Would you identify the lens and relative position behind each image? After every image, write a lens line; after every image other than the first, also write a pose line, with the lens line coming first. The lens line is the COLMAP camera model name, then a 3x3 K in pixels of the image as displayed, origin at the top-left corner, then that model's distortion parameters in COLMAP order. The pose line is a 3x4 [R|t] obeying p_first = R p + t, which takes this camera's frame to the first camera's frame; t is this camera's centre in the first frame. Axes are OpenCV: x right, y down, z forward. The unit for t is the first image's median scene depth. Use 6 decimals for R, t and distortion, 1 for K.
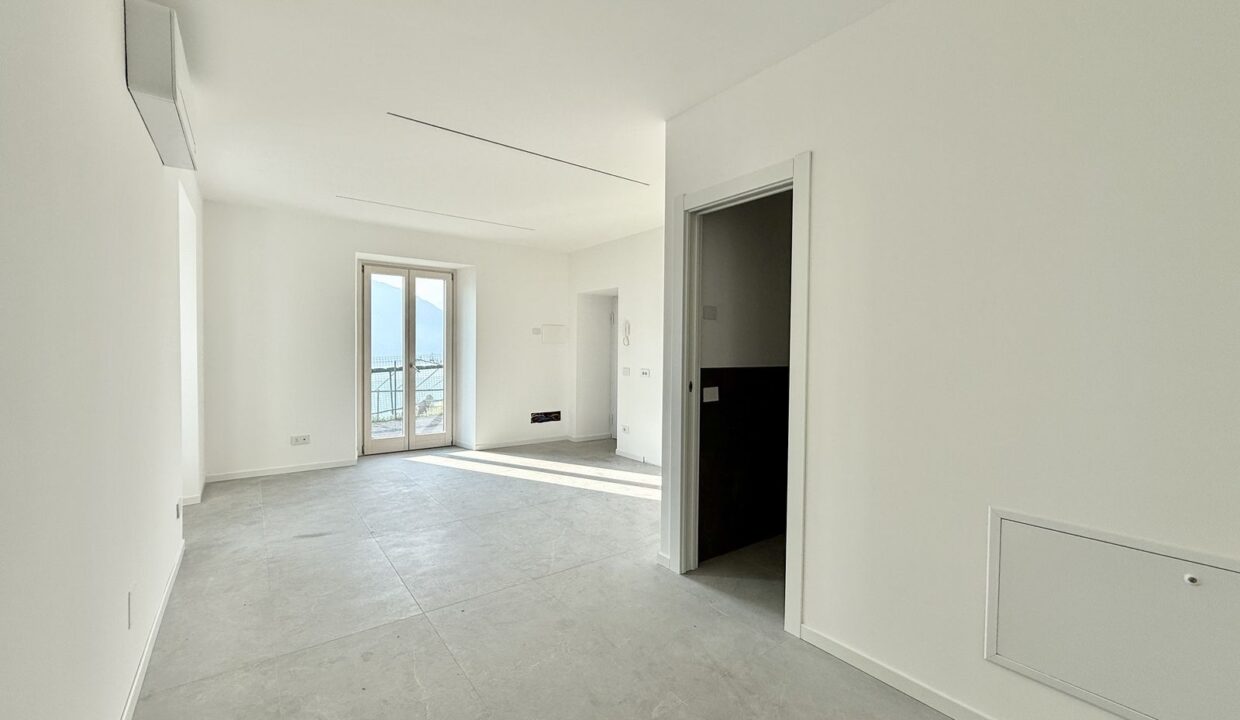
lens RADIAL K [[492.7, 0, 618.5], [0, 492.7, 361.8], [0, 0, 1]] dist [0.000036, -0.000164]
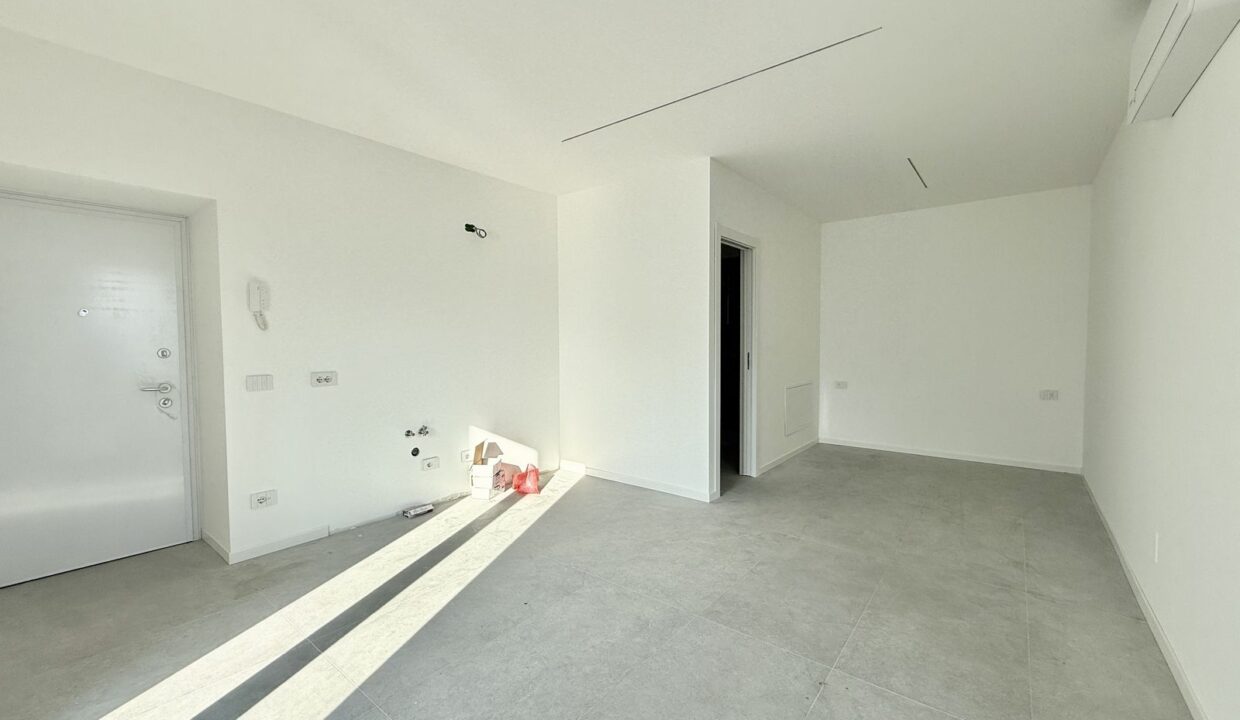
lens RADIAL K [[492.7, 0, 618.5], [0, 492.7, 361.8], [0, 0, 1]] dist [0.000036, -0.000164]
pose [[-0.253023, -0.048991, 0.966219, -1.039458], [0.022725, 0.998141, 0.056560, -0.038806], [-0.967193, 0.036268, -0.251439, 1.468828]]
